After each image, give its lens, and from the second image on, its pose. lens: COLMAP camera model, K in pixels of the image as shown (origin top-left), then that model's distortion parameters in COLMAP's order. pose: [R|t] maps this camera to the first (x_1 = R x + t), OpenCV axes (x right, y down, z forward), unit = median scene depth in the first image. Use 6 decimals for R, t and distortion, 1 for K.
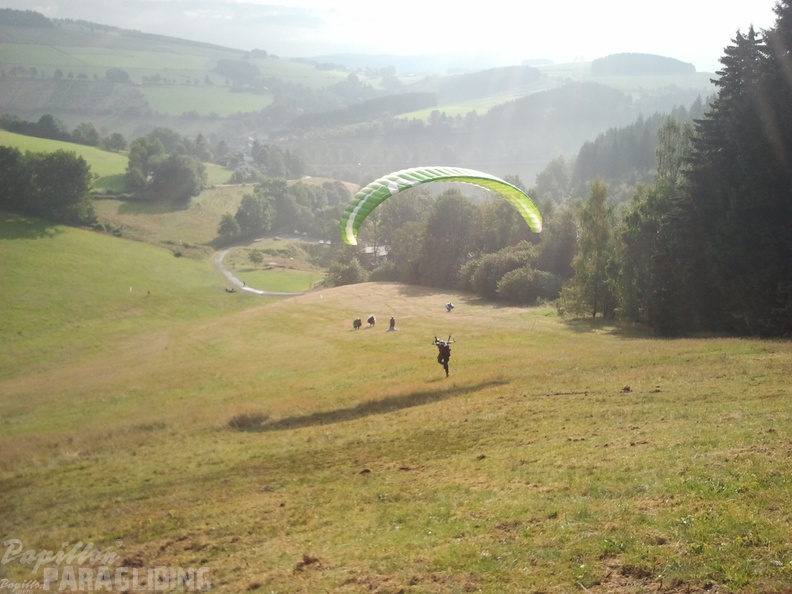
lens RADIAL K [[831.6, 0, 414.2], [0, 831.6, 321.4], [0, 0, 1]] dist [-0.017847, 0.000000]
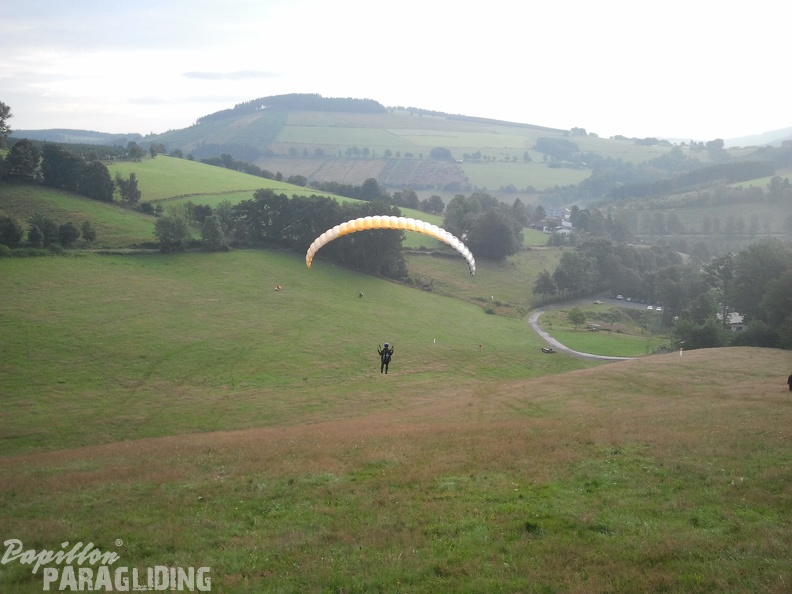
lens RADIAL K [[831.6, 0, 403.7], [0, 831.6, 323.5], [0, 0, 1]] dist [-0.017847, 0.000000]
pose [[0.929356, 0.040988, -0.366903, -0.030677], [-0.075212, 0.993996, -0.079468, 0.007491], [0.361443, 0.101450, 0.926859, 0.103894]]
